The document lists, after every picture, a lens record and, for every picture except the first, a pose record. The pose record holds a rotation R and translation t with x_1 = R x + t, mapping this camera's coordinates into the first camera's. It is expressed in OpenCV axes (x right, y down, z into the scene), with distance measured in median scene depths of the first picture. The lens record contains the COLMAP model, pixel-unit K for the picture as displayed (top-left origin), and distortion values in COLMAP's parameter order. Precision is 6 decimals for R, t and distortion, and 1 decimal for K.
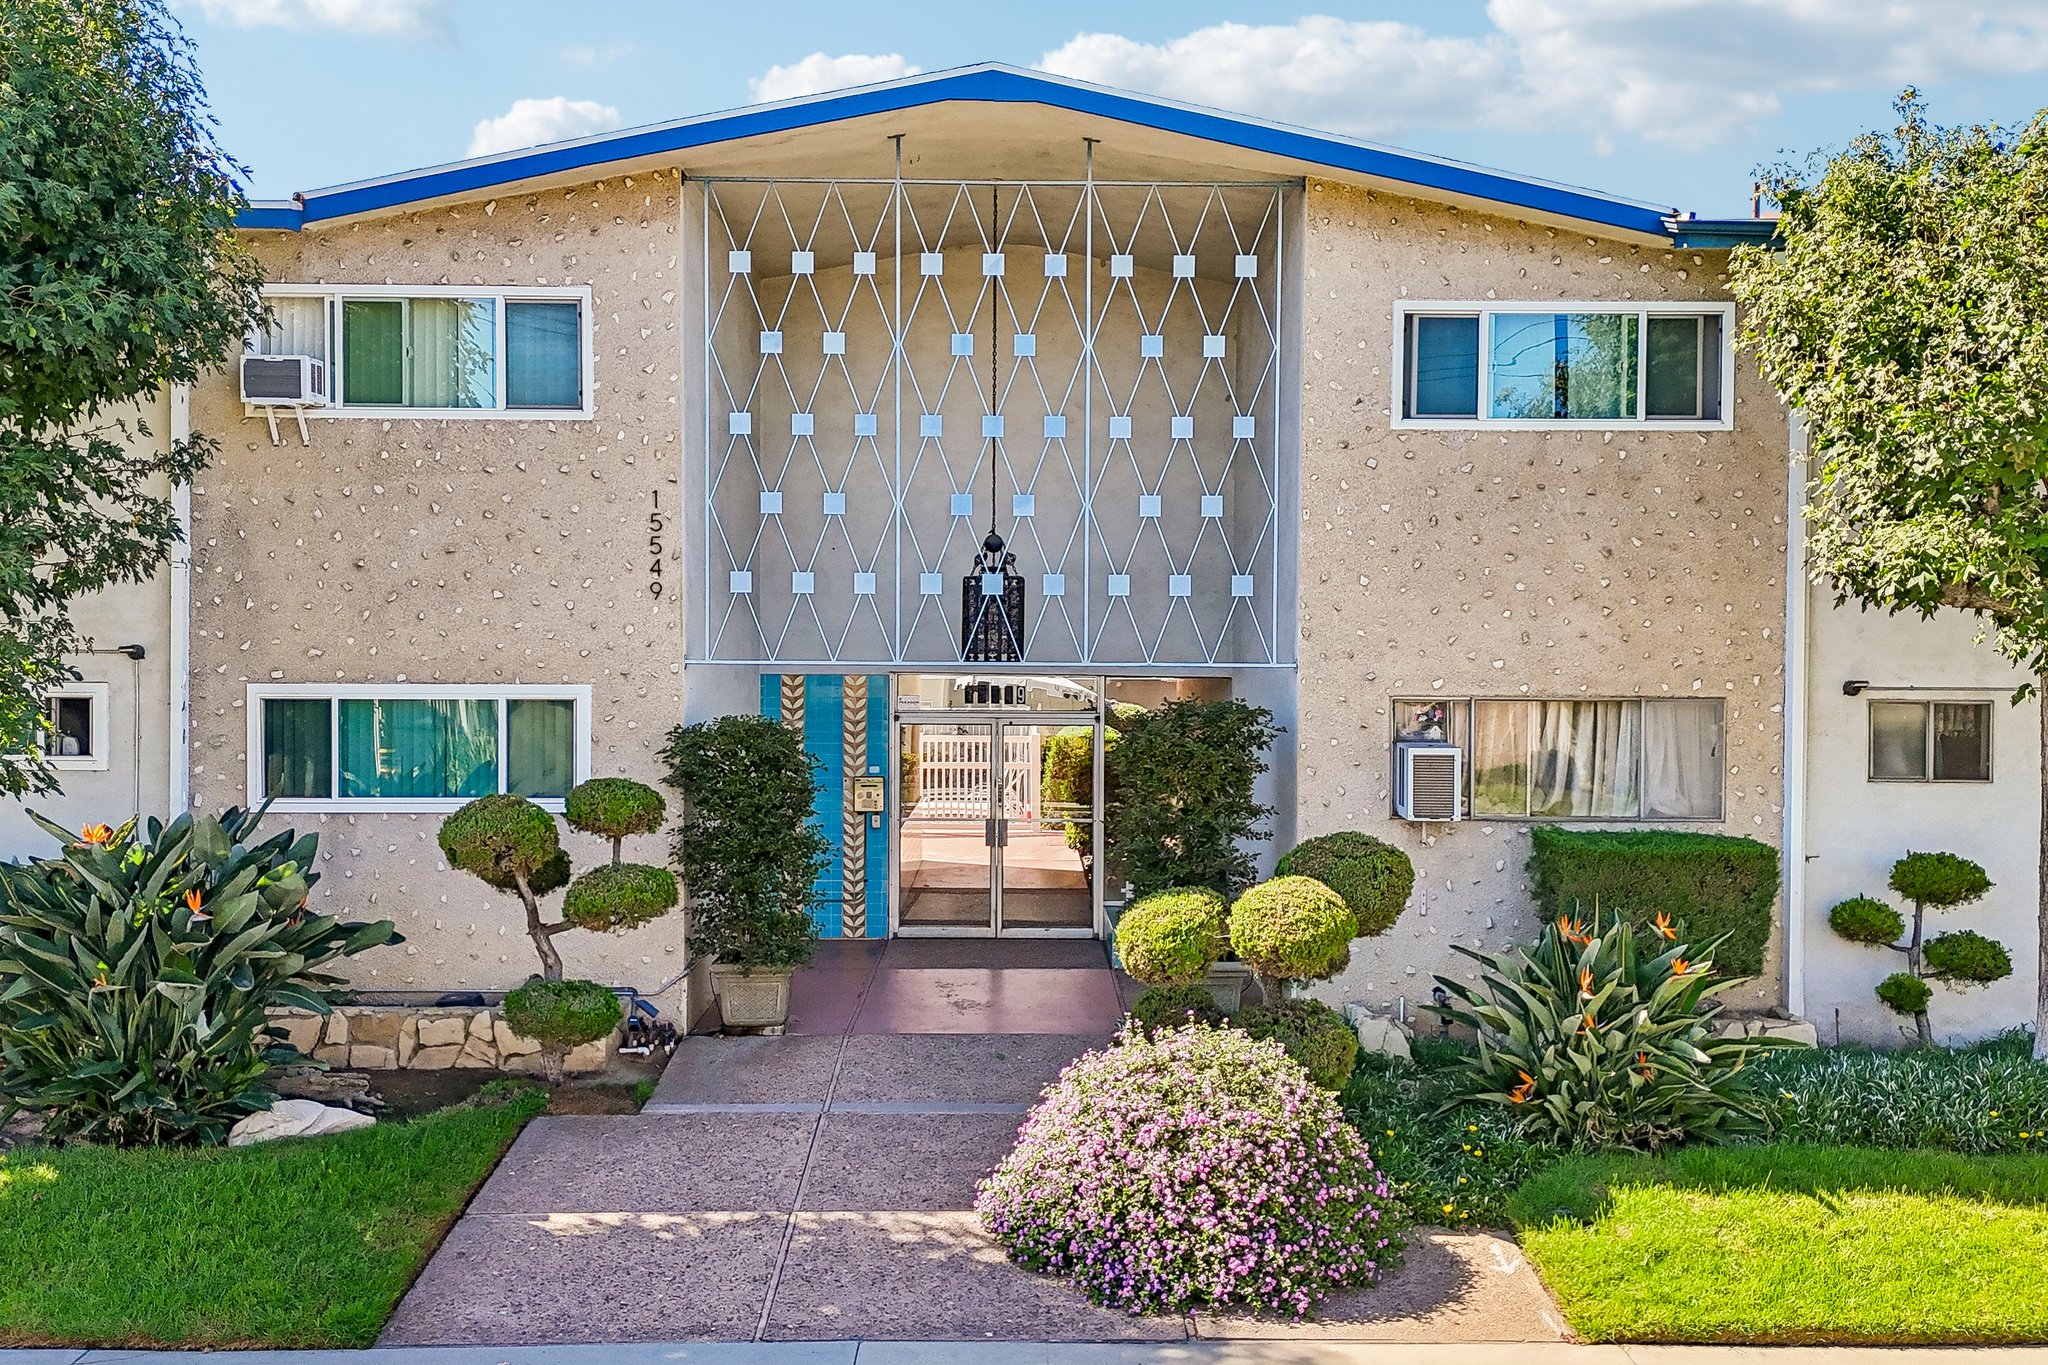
lens RADIAL K [[1723.9, 0, 1081.4], [0, 1723.9, 618.4], [0, 0, 1]] dist [0.094500, -0.146691]
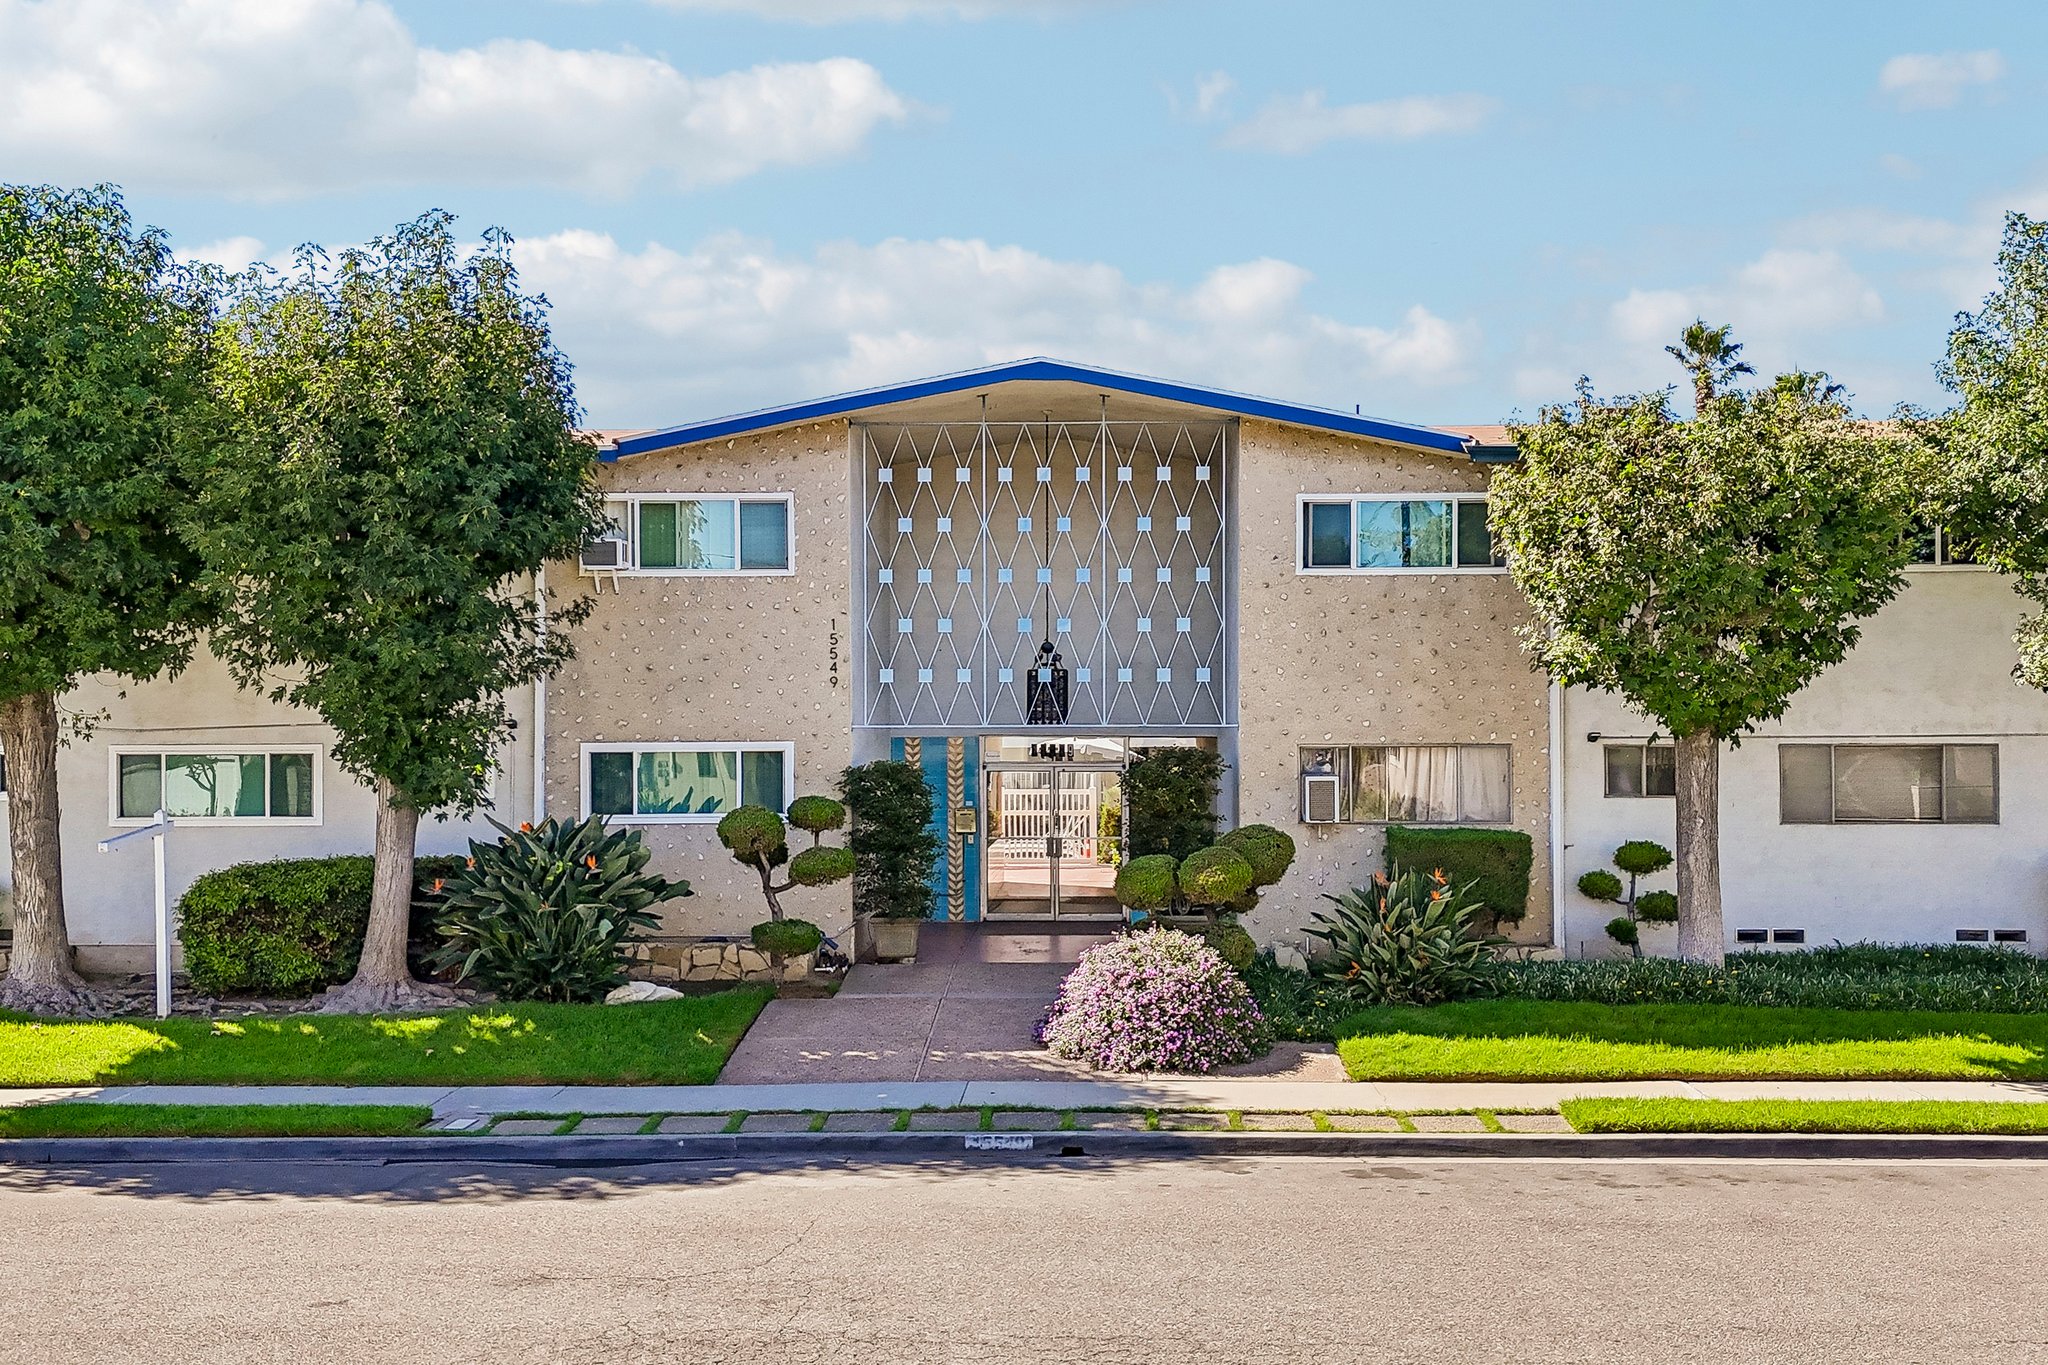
lens RADIAL K [[1723.9, 0, 1081.4], [0, 1723.9, 618.4], [0, 0, 1]] dist [0.094500, -0.146691]
pose [[0.998737, -0.011738, -0.048844, 0.060264], [0.009506, 0.998911, -0.045671, 0.000210], [0.049327, 0.045149, 0.997762, -0.579862]]
